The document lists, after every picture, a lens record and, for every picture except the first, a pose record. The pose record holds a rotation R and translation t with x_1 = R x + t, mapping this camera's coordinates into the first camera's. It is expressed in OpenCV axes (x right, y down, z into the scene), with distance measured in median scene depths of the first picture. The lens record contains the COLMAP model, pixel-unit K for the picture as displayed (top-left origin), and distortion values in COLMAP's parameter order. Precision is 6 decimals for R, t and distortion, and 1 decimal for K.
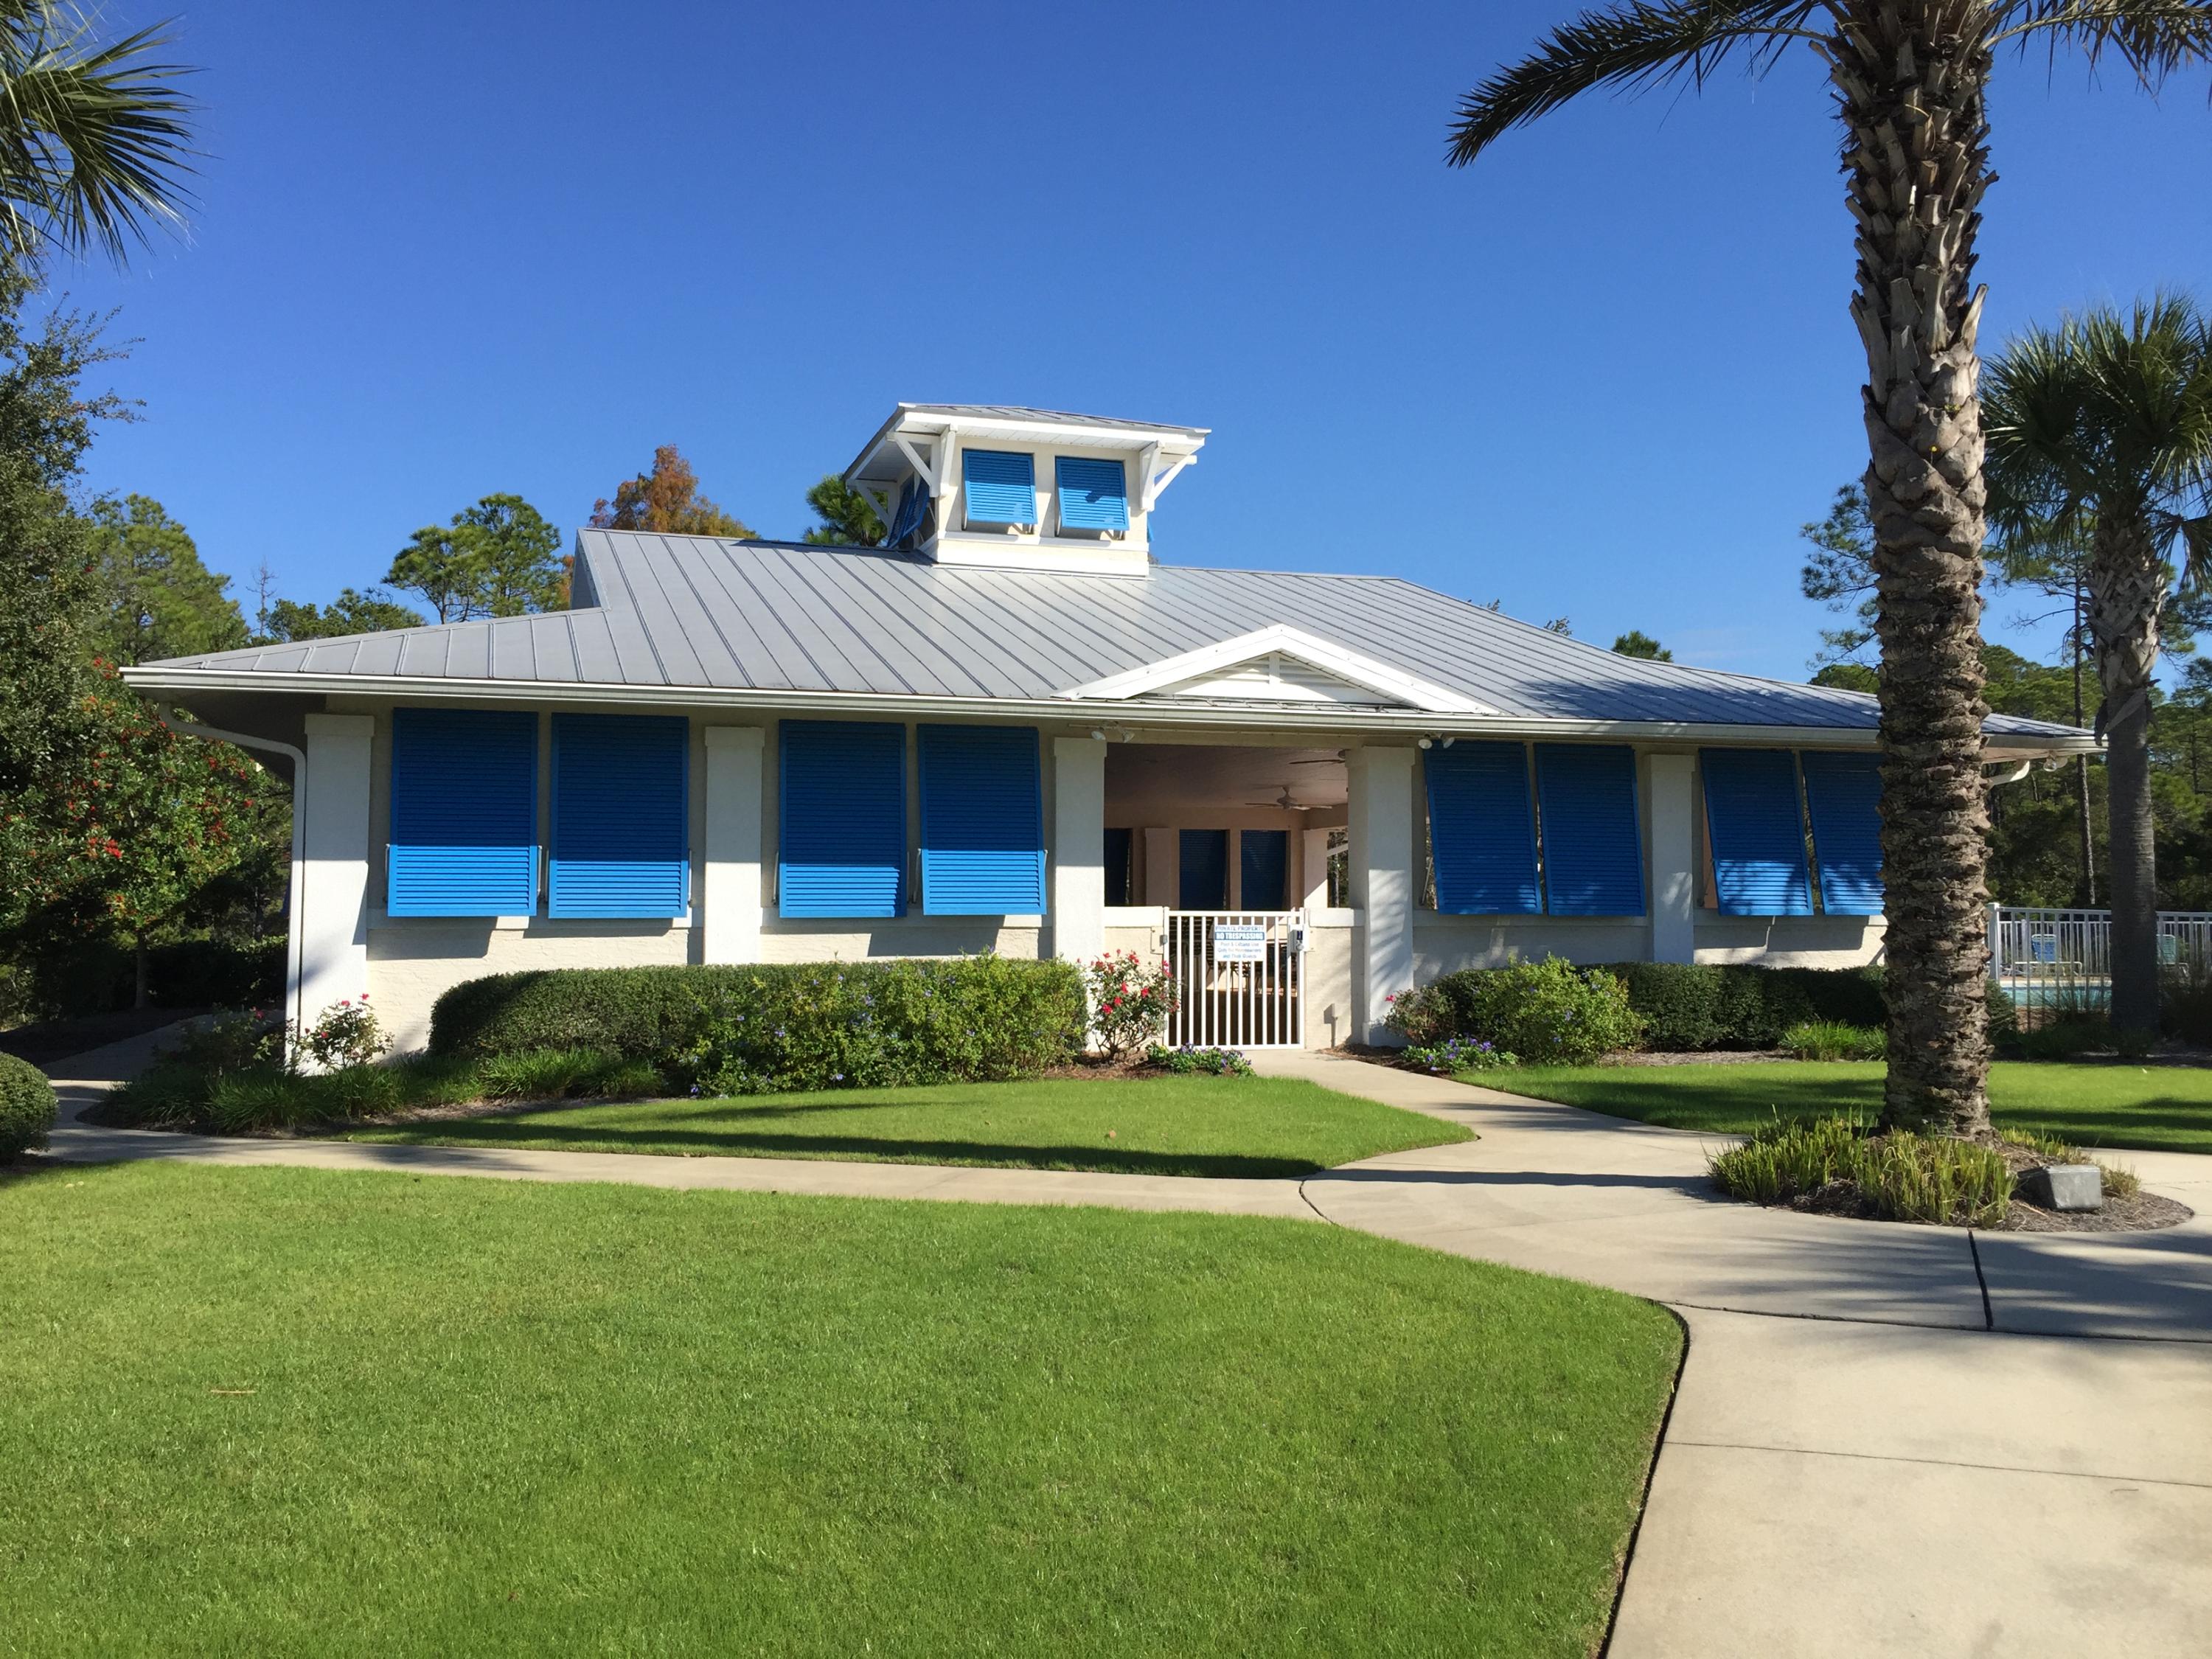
lens RADIAL K [[1902.2, 0, 1127.0], [0, 1902.2, 826.0], [0, 0, 1]] dist [0.045240, -0.001374]
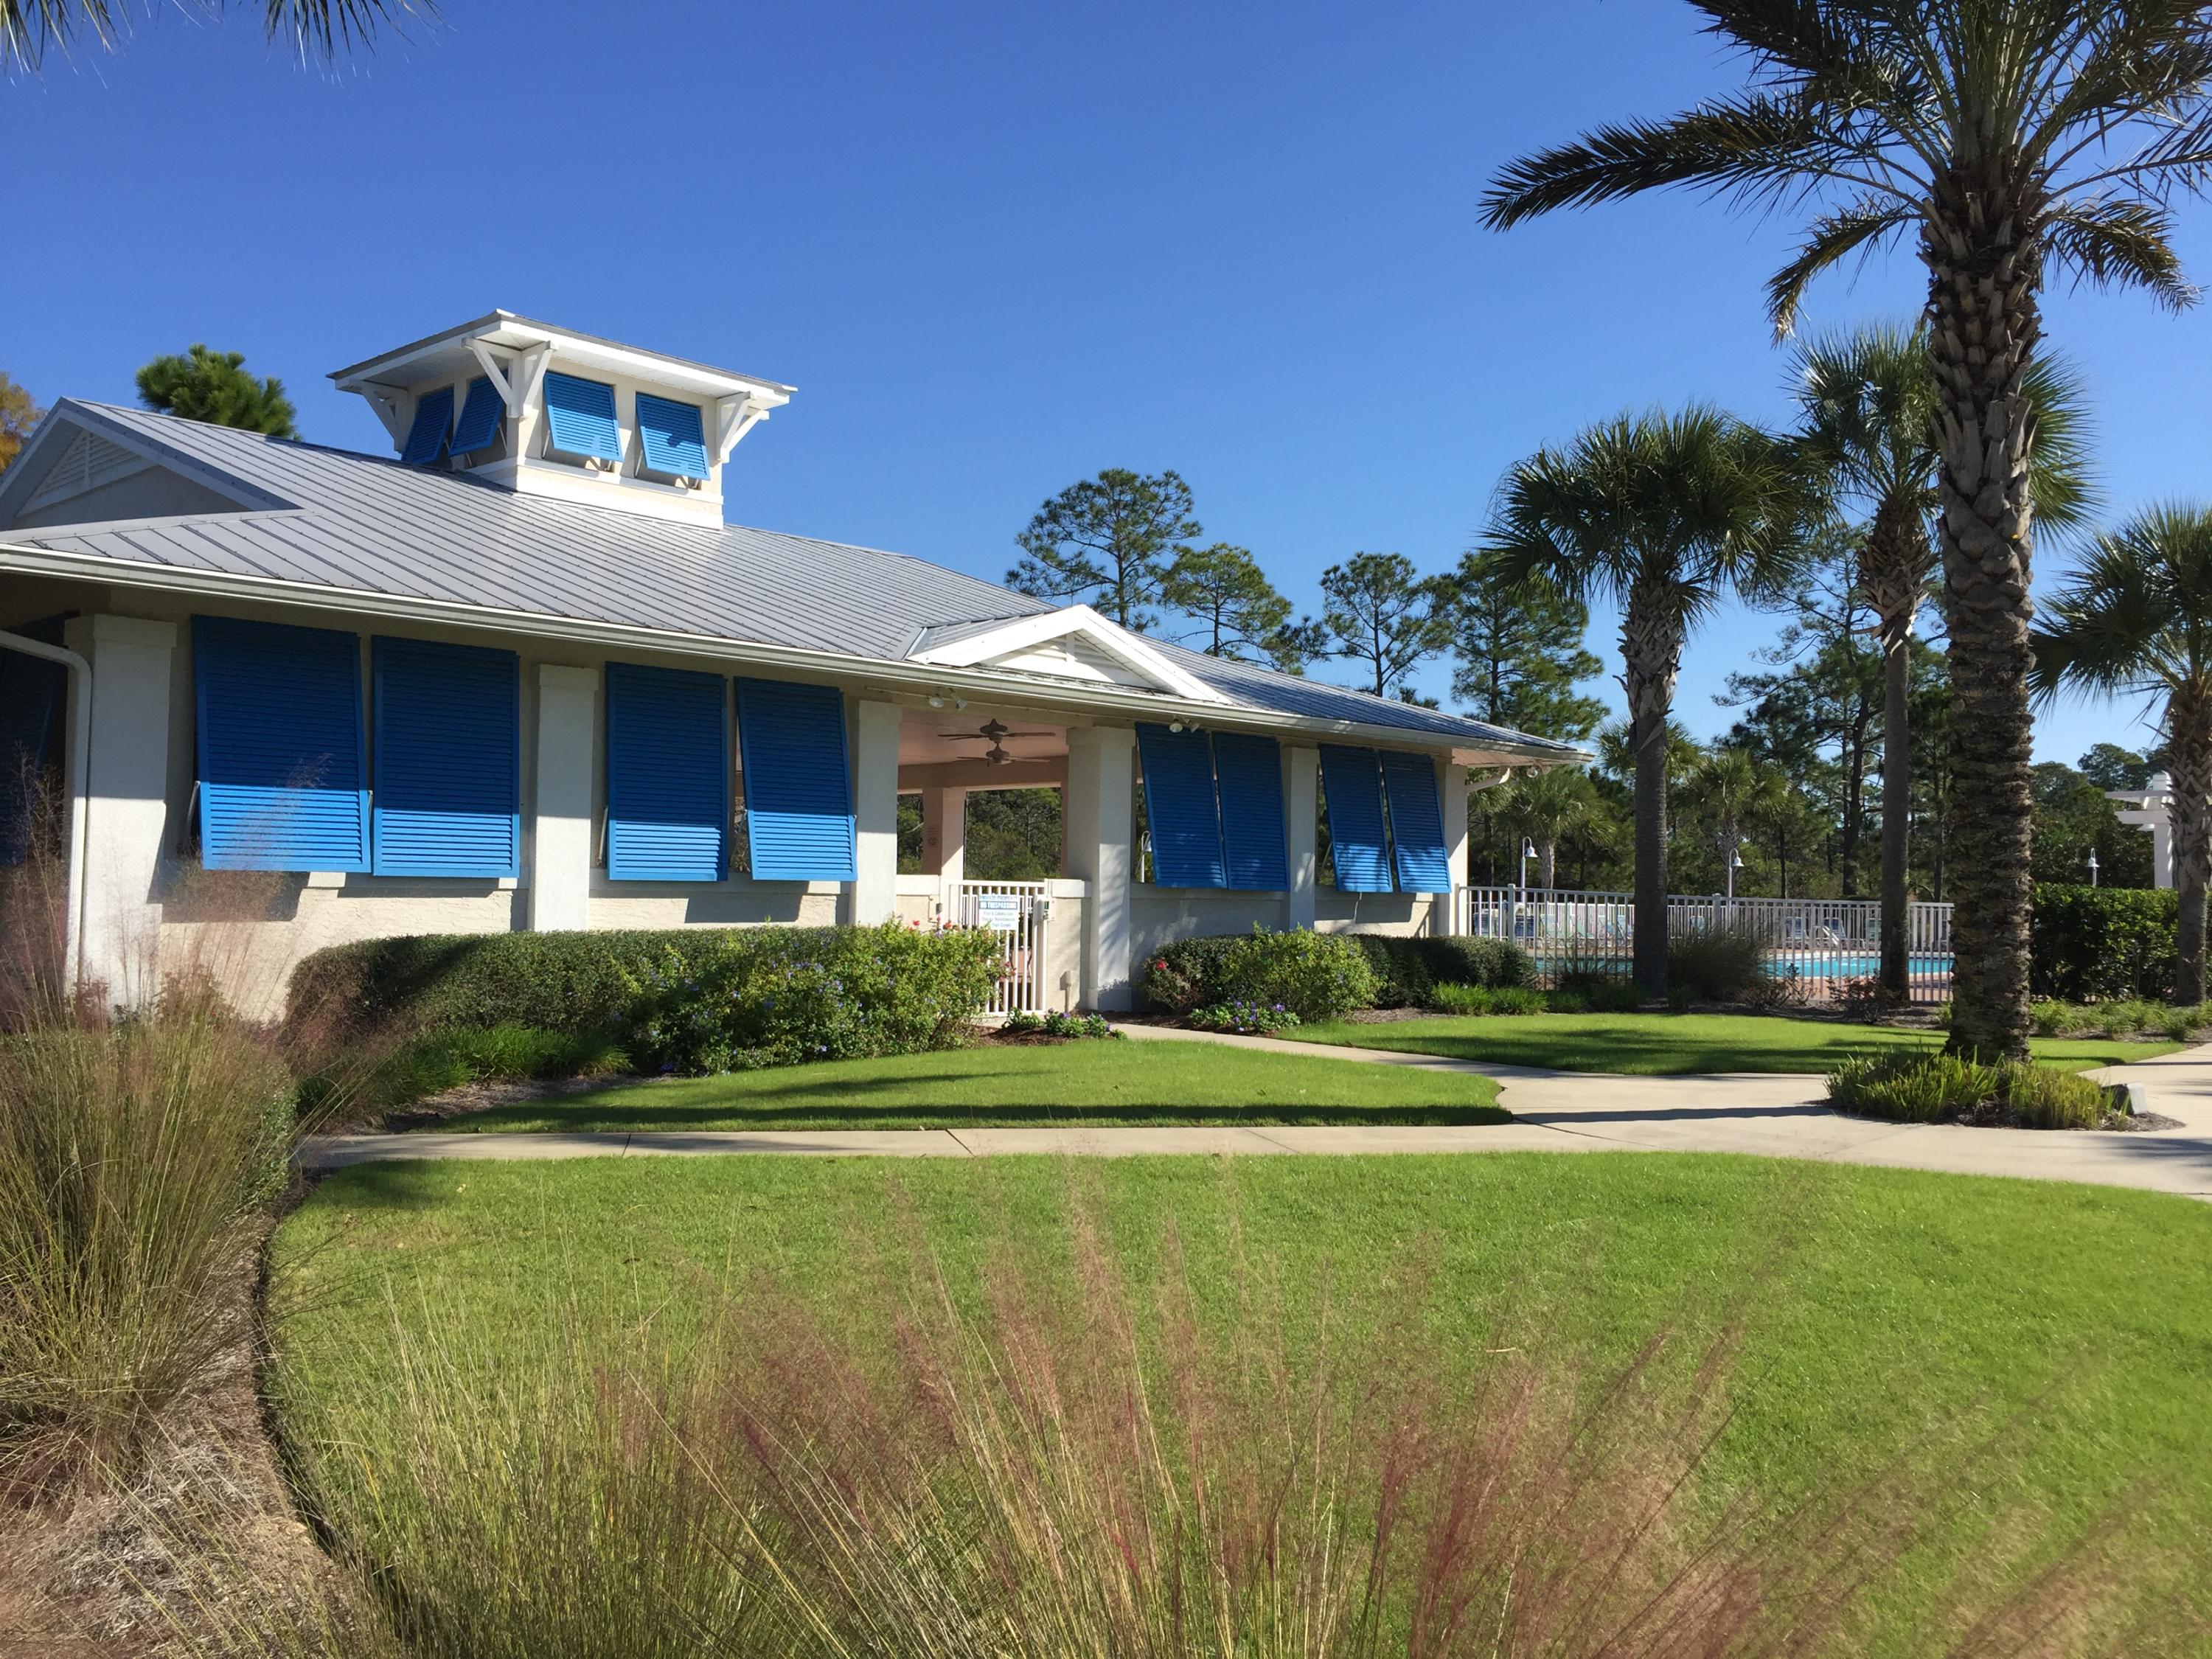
lens RADIAL K [[1902.2, 0, 1127.0], [0, 1902.2, 826.0], [0, 0, 1]] dist [0.045240, -0.001374]
pose [[0.874619, 0.031827, 0.483764, -0.388655], [-0.038507, 0.999251, 0.003877, 0.009024], [-0.483279, -0.022019, 0.875190, 0.079436]]
